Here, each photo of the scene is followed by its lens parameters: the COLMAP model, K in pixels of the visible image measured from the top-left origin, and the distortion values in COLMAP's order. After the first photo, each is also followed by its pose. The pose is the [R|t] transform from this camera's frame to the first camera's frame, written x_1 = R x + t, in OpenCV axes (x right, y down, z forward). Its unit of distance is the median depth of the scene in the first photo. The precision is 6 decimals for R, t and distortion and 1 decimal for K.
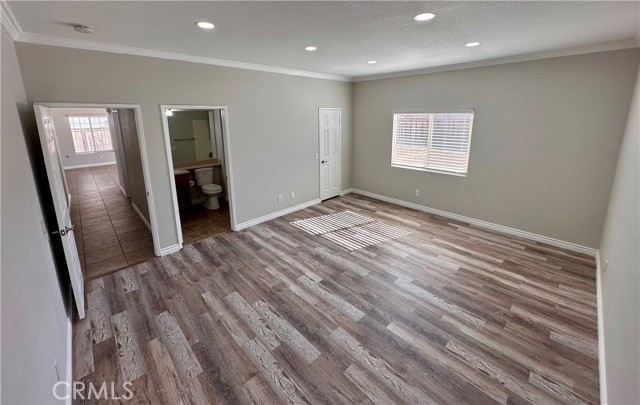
lens RADIAL K [[243.2, 0, 320.1], [0, 243.2, 200.8], [0, 0, 1]] dist [0.001534, -0.000043]
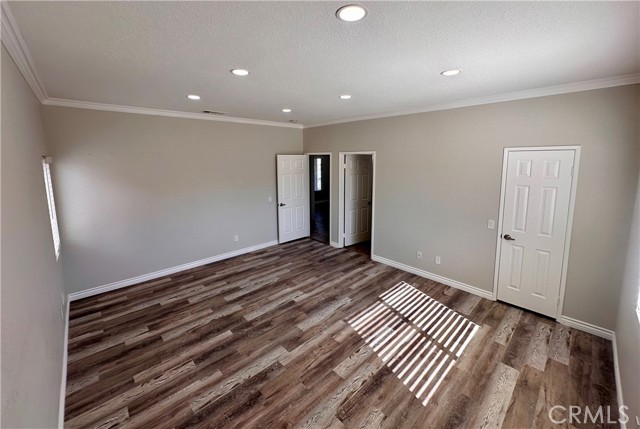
lens RADIAL K [[253.4, 0, 318.9], [0, 253.4, 214.0], [0, 0, 1]] dist [-0.001432, 0.000130]
pose [[-0.013365, 0.225075, -0.974250, 1.006602], [-0.327679, 0.919547, 0.216932, -0.325007], [0.944694, 0.322141, 0.061463, 0.842146]]
